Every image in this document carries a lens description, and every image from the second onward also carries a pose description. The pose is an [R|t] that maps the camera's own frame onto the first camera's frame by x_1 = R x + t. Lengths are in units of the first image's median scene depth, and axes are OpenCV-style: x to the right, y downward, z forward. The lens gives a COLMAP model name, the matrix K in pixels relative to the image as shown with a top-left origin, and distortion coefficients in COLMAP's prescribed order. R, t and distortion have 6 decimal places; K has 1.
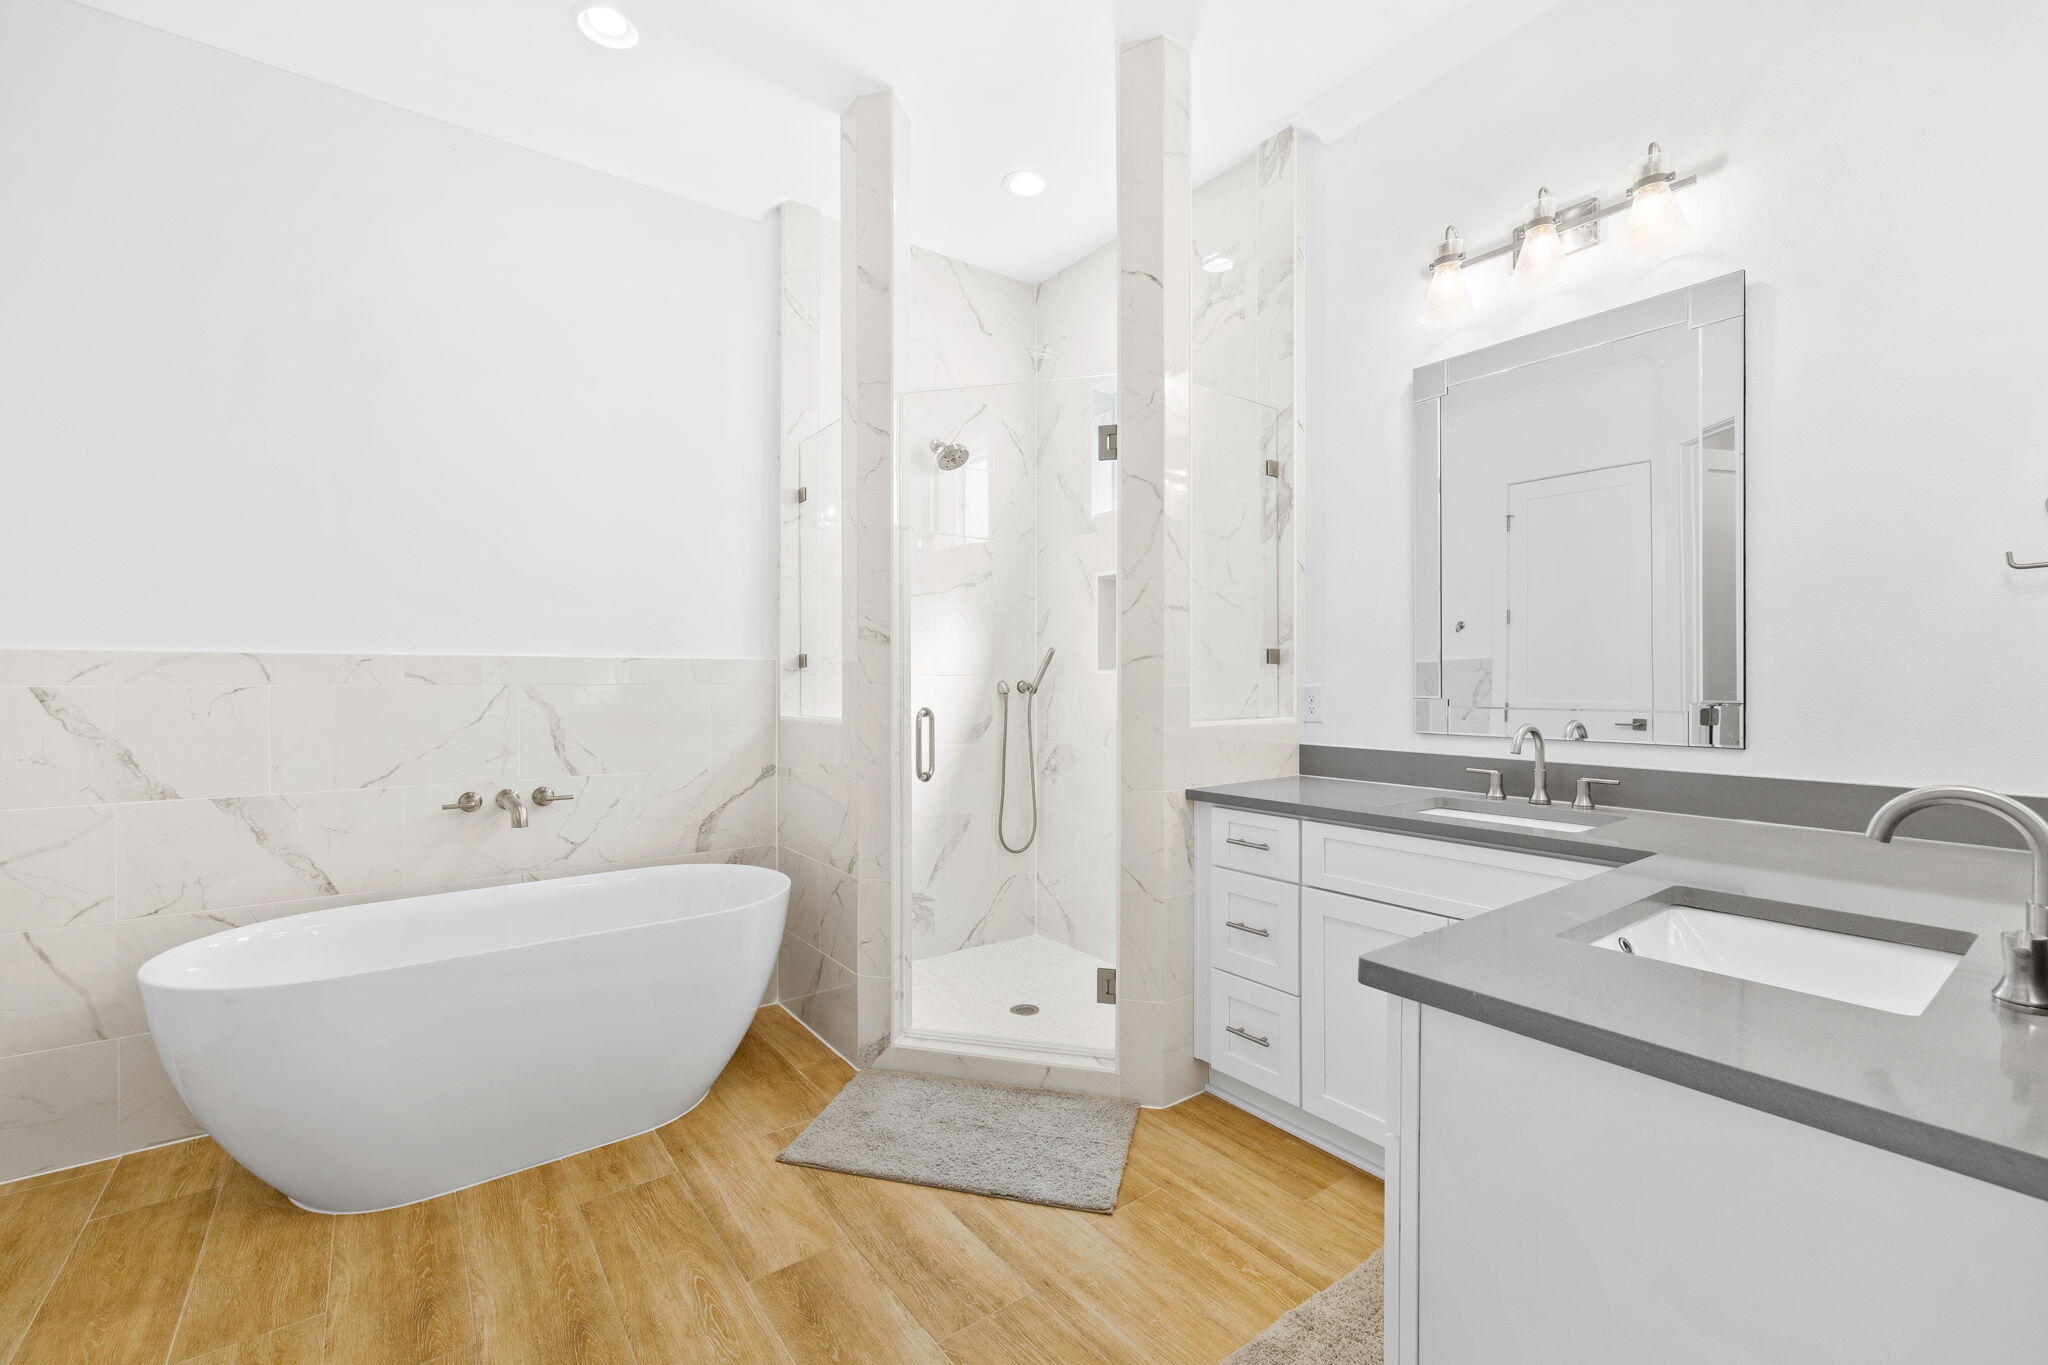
lens RADIAL K [[861.4, 0, 1024.5], [0, 861.4, 677.7], [0, 0, 1]] dist [-0.006628, 0.000796]
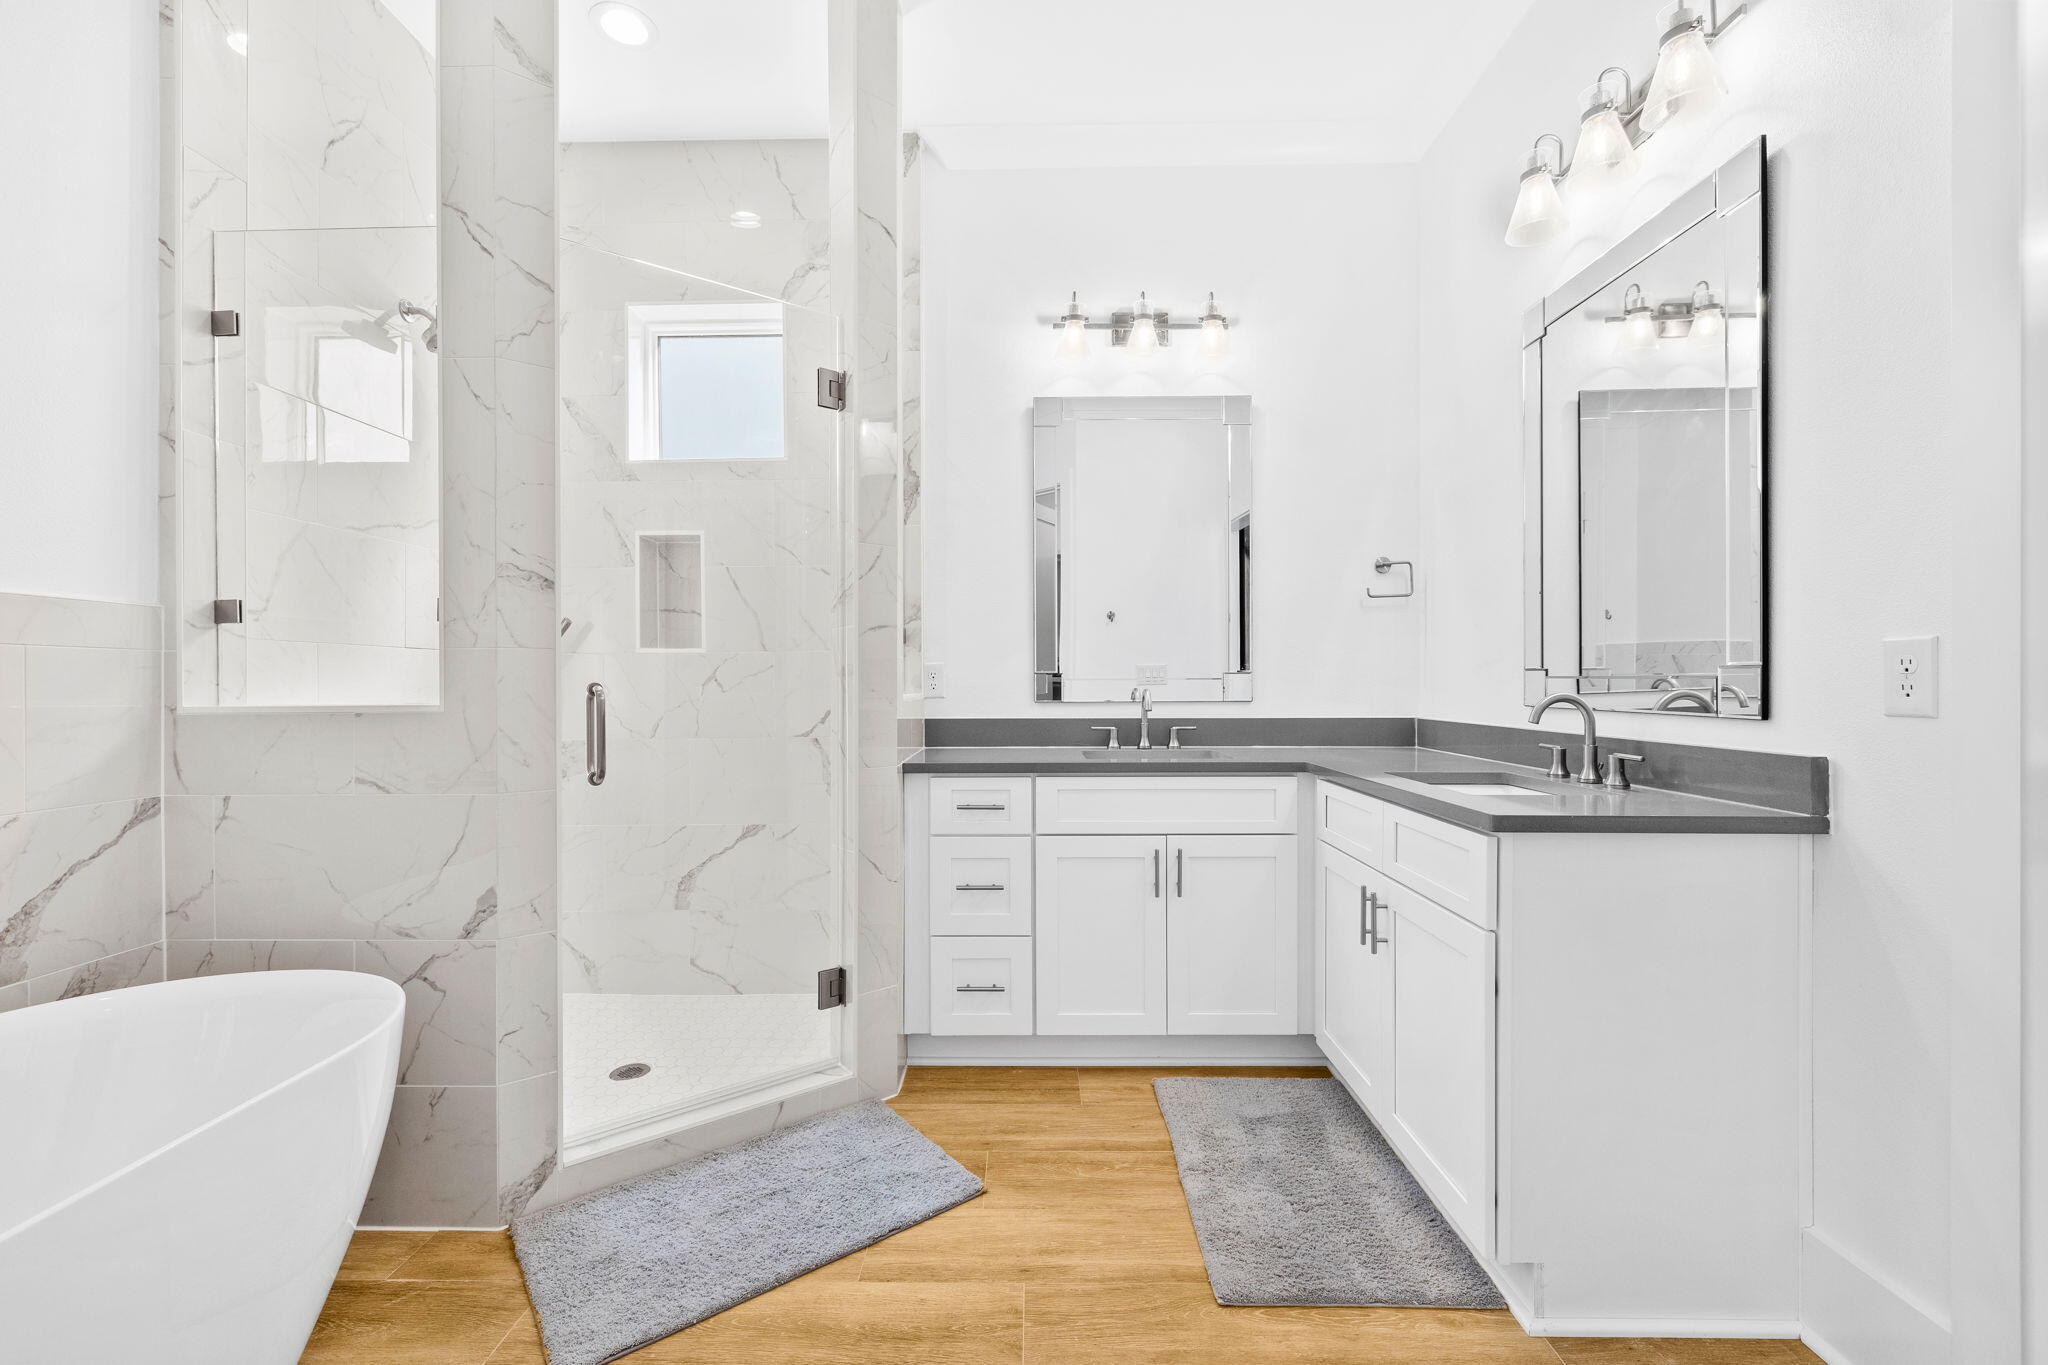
lens RADIAL K [[861.4, 0, 1015.4], [0, 861.4, 682.6], [0, 0, 1]] dist [-0.006628, 0.000796]
pose [[0.603203, -0.000374, 0.797588, -0.591652], [0.000969, 0.999999, -0.000263, 0.042581], [-0.797587, 0.000931, 0.603203, 0.345749]]
